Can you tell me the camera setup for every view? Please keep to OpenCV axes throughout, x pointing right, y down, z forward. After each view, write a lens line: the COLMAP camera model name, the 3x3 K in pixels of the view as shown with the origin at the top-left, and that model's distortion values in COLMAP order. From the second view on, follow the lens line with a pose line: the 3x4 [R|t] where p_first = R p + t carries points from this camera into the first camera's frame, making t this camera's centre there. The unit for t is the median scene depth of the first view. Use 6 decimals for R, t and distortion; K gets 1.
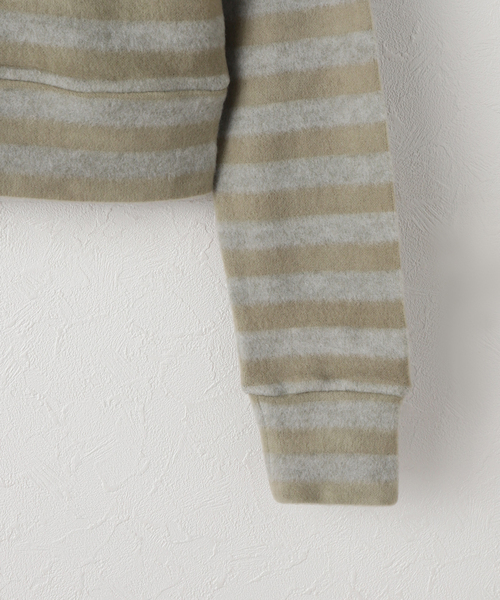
lens RADIAL K [[1768.5, 0, 251.3], [0, 1768.5, 300.7], [0, 0, 1]] dist [0.059194, 0.000000]
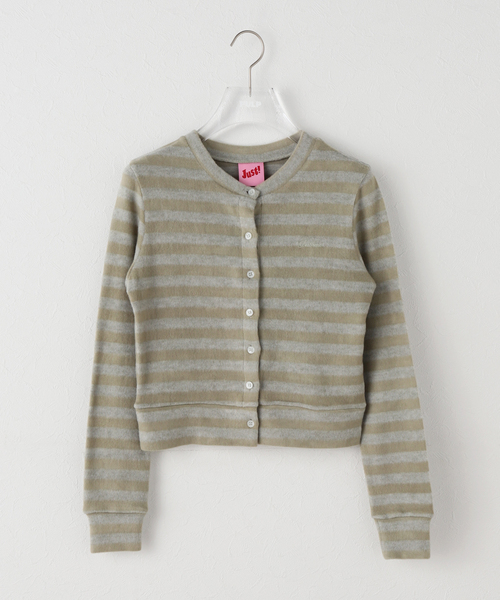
lens RADIAL K [[1768.5, 0, 249.8], [0, 1768.5, 301.6], [0, 0, 1]] dist [0.059194, 0.000000]
pose [[0.999870, -0.014346, -0.007347, -0.172665], [0.013290, 0.991714, -0.127779, 0.069302], [0.009119, 0.127664, 0.991775, -1.792768]]
